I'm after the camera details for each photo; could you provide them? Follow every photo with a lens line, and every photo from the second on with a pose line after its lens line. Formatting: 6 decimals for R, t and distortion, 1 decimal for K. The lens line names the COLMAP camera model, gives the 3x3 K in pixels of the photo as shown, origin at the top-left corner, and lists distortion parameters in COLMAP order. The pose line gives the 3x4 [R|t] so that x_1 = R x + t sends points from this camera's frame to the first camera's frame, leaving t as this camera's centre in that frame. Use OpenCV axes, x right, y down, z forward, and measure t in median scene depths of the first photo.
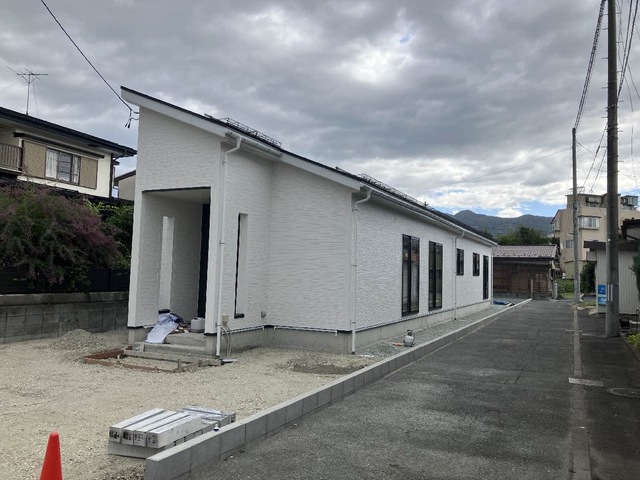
lens RADIAL K [[519.8, 0, 320.9], [0, 519.8, 253.8], [0, 0, 1]] dist [0.002525, 0.001487]
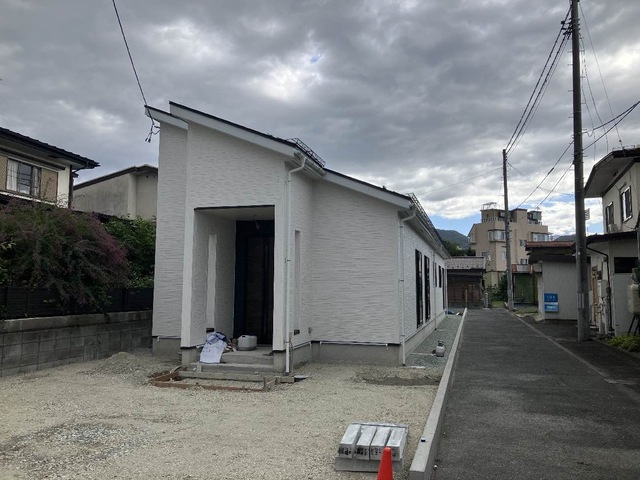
lens RADIAL K [[518.9, 0, 320.0], [0, 518.9, 240.0], [0, 0, 1]] dist [0.010484, -0.000989]
pose [[0.985651, -0.003171, 0.168764, -0.226195], [0.011981, 0.998616, -0.051206, -0.005492], [-0.168368, 0.052493, 0.984325, -0.006768]]
